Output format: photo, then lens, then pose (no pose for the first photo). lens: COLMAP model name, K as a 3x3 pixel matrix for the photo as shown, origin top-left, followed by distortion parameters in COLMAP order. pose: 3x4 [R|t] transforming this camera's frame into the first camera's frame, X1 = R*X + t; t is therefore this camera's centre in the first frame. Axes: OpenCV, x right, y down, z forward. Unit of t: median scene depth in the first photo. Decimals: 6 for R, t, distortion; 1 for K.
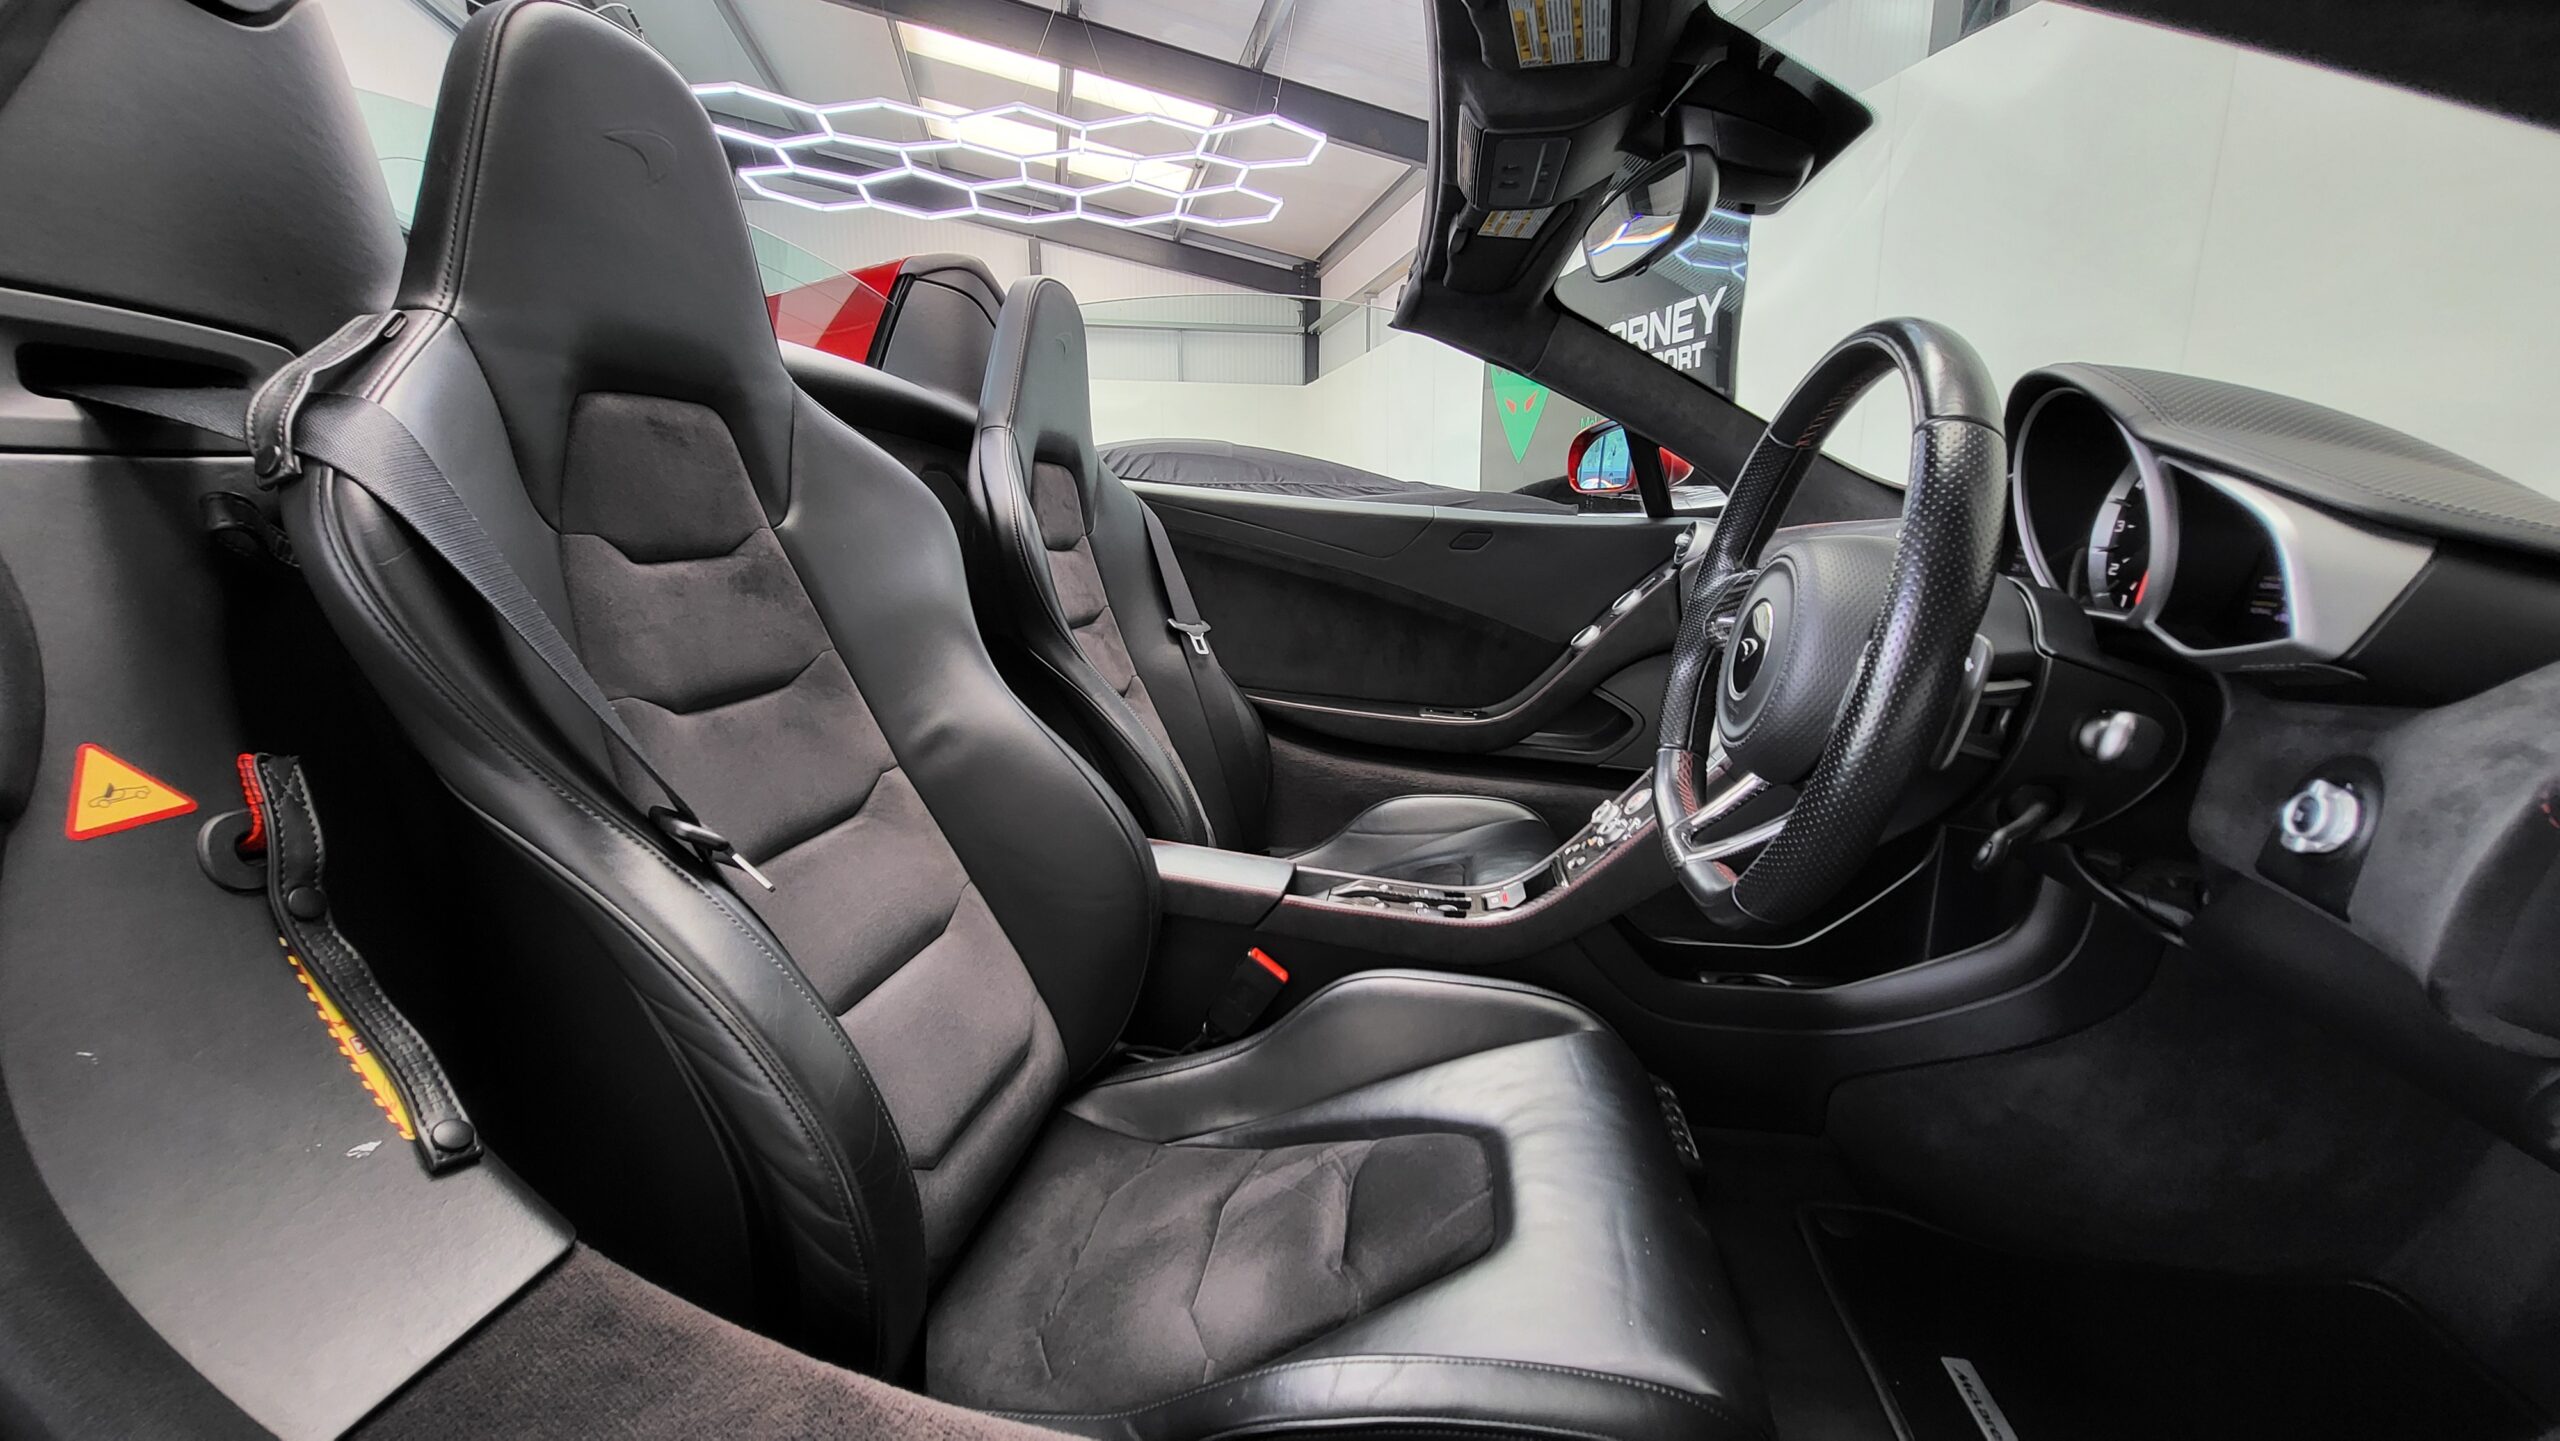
lens RADIAL K [[1017.8, 0, 1289.8], [0, 1017.8, 730.1], [0, 0, 1]] dist [0.000461, -0.001450]
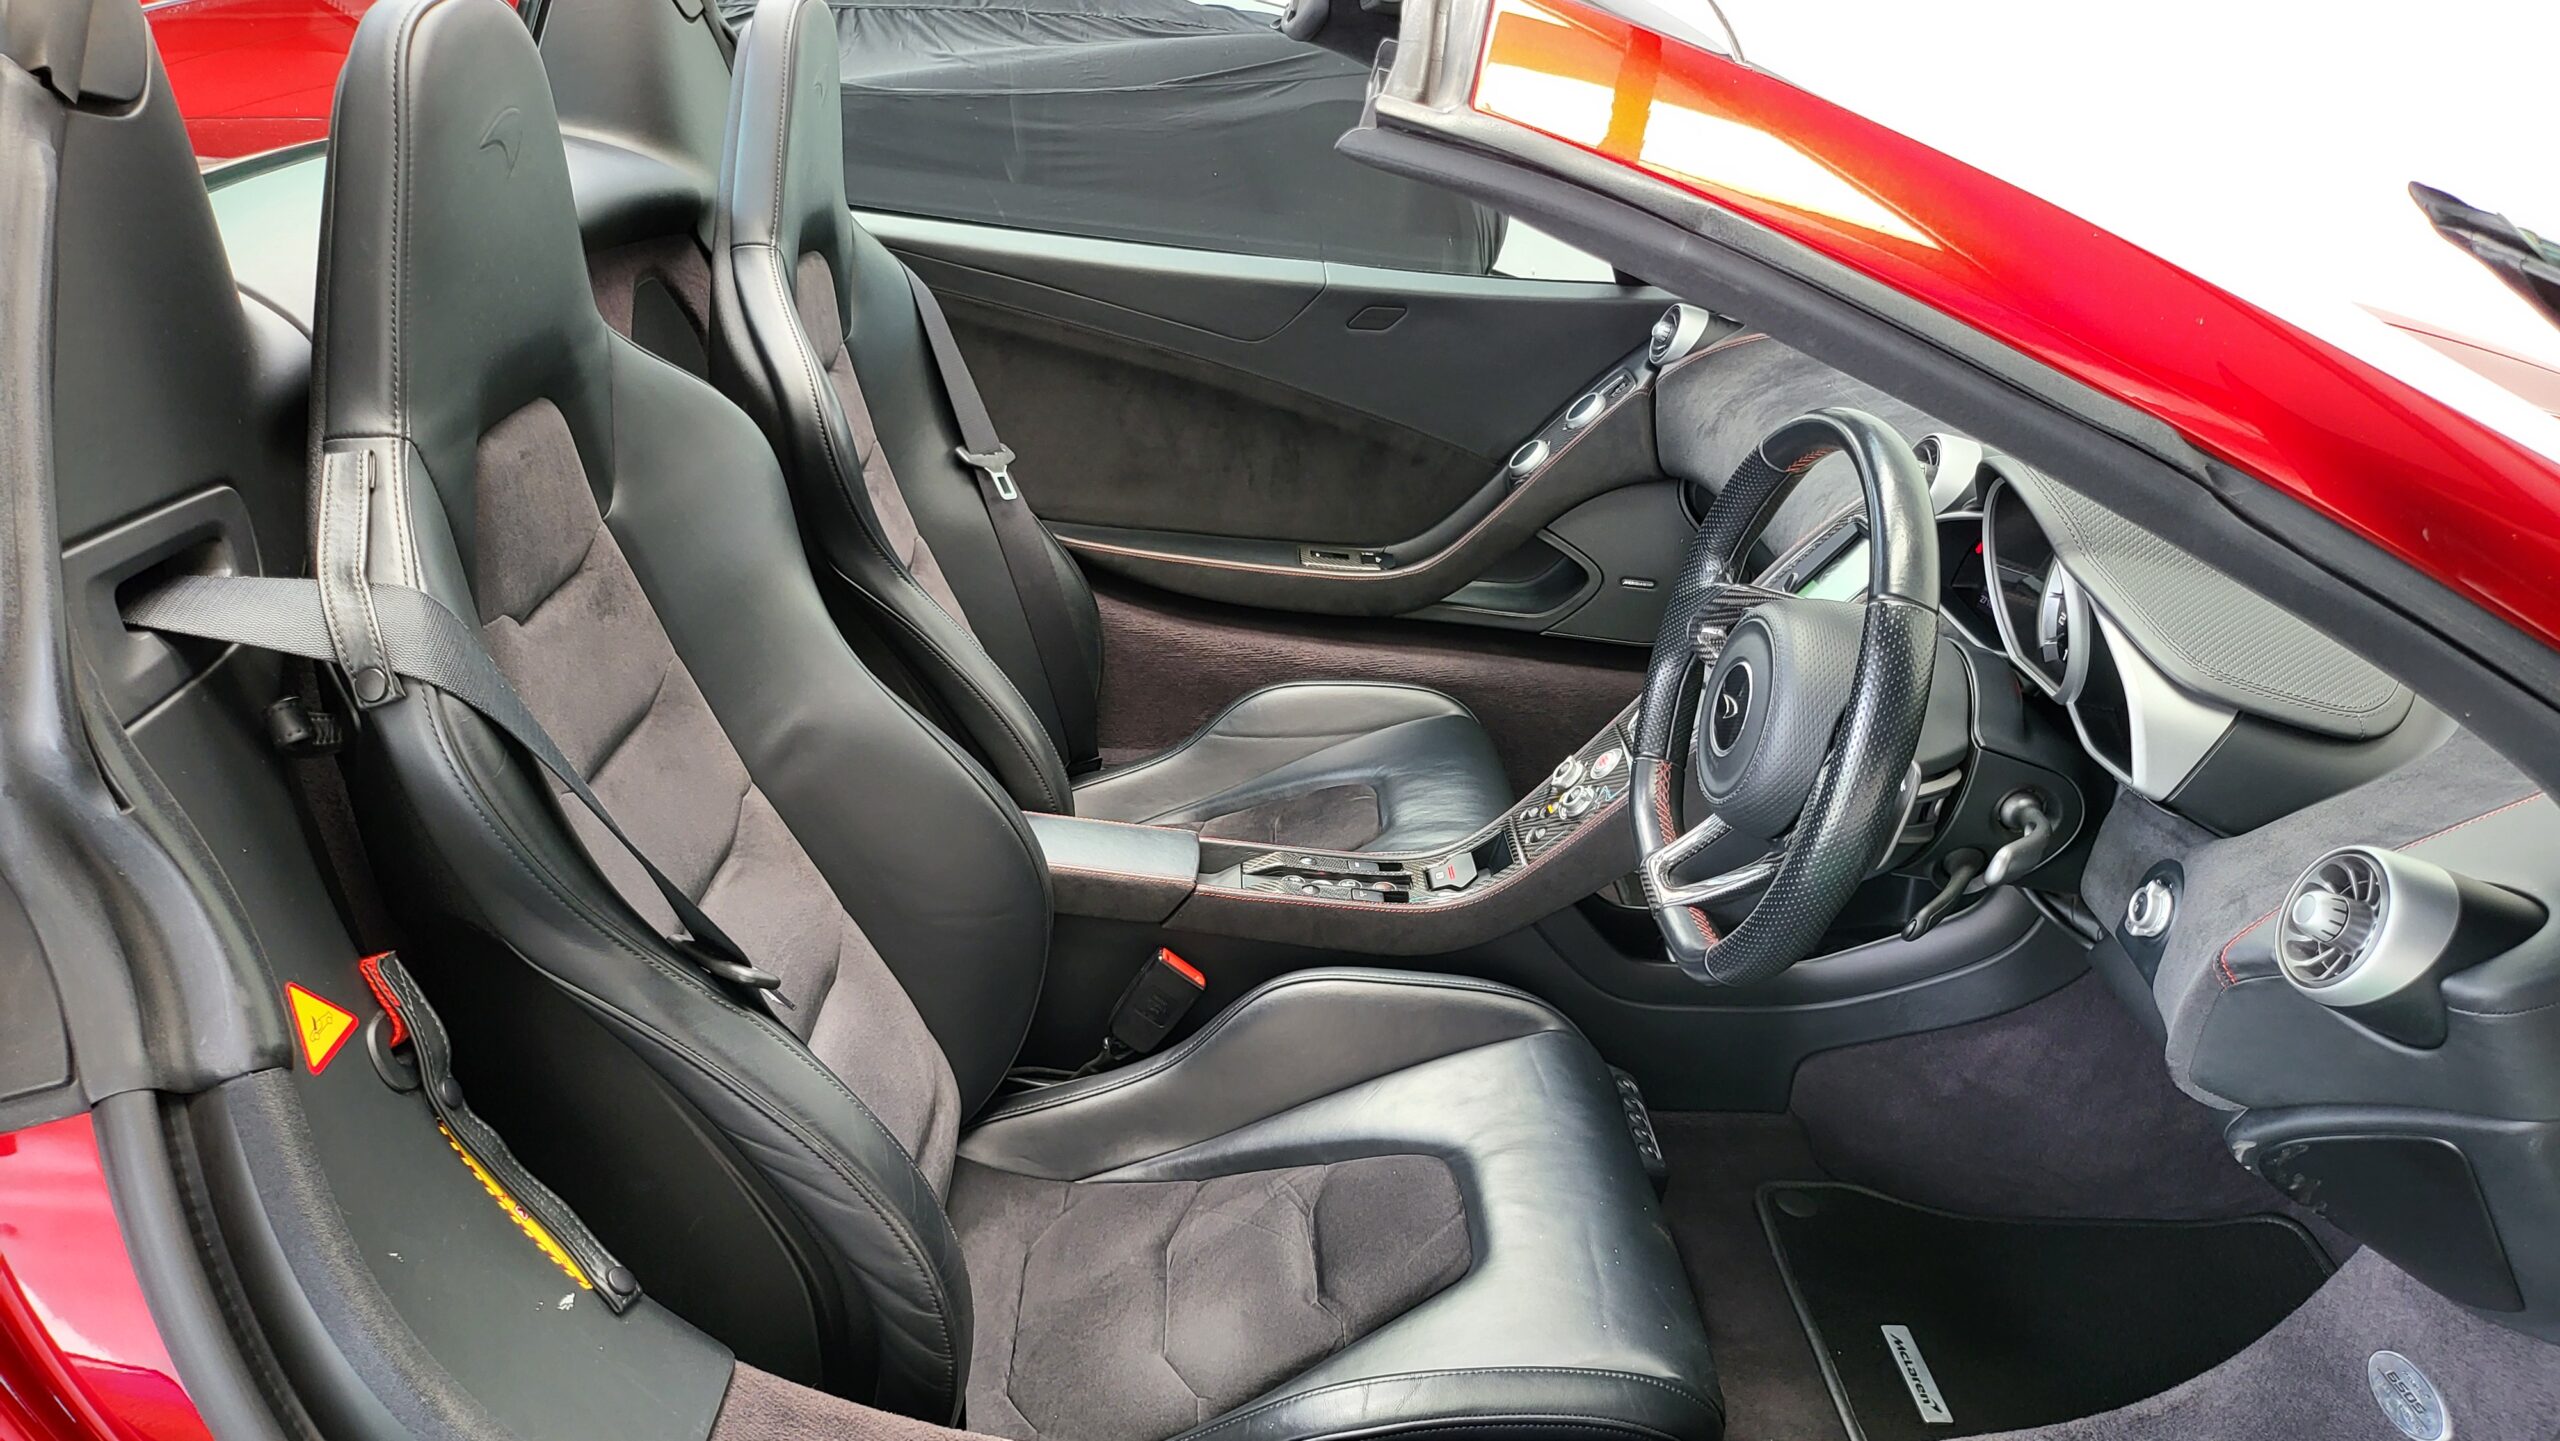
lens RADIAL K [[1822.2, 0, 1289.3], [0, 1822.2, 707.5], [0, 0, 1]] dist [0.045018, -0.049063]
pose [[0.982966, -0.036731, 0.180079, -0.220220], [0.001425, 0.981319, 0.192383, -0.303125], [-0.183781, -0.188849, 0.964656, -0.480870]]
